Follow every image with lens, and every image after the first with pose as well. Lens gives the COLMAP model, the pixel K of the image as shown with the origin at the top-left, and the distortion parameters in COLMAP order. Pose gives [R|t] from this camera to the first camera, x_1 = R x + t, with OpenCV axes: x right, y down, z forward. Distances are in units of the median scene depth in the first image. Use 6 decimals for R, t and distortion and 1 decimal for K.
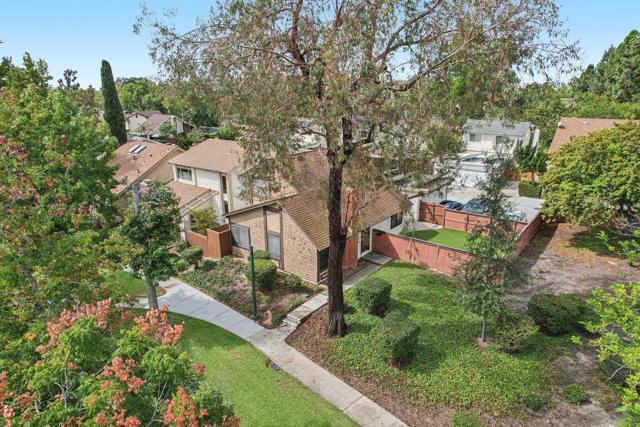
lens RADIAL K [[398.2, 0, 317.5], [0, 398.2, 214.1], [0, 0, 1]] dist [-0.015561, 0.015052]
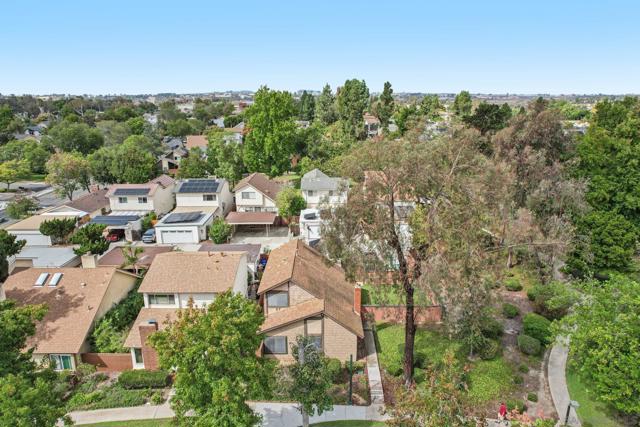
lens RADIAL K [[398.2, 0, 321.4], [0, 398.2, 209.4], [0, 0, 1]] dist [-0.015561, 0.015052]
pose [[0.796623, -0.161349, 0.582545, -0.785437], [0.185965, 0.982395, 0.017791, -0.376442], [-0.575160, 0.094160, 0.812604, -0.117693]]
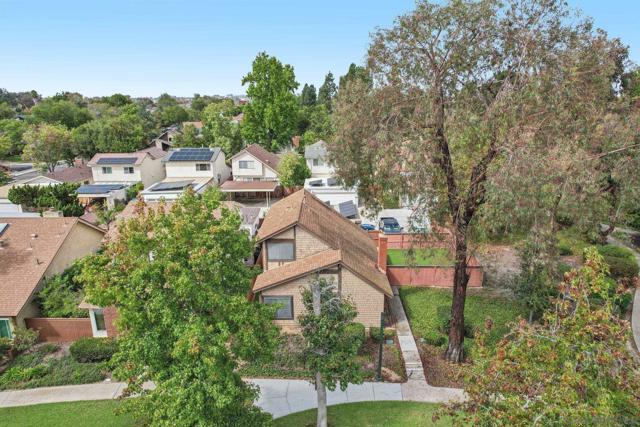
lens RADIAL K [[398.2, 0, 321.1], [0, 398.2, 217.0], [0, 0, 1]] dist [-0.015561, 0.015052]
pose [[0.797776, -0.172831, 0.577653, -0.670252], [0.186672, 0.981765, 0.035933, -0.183596], [-0.573330, 0.079165, 0.815491, 0.173363]]
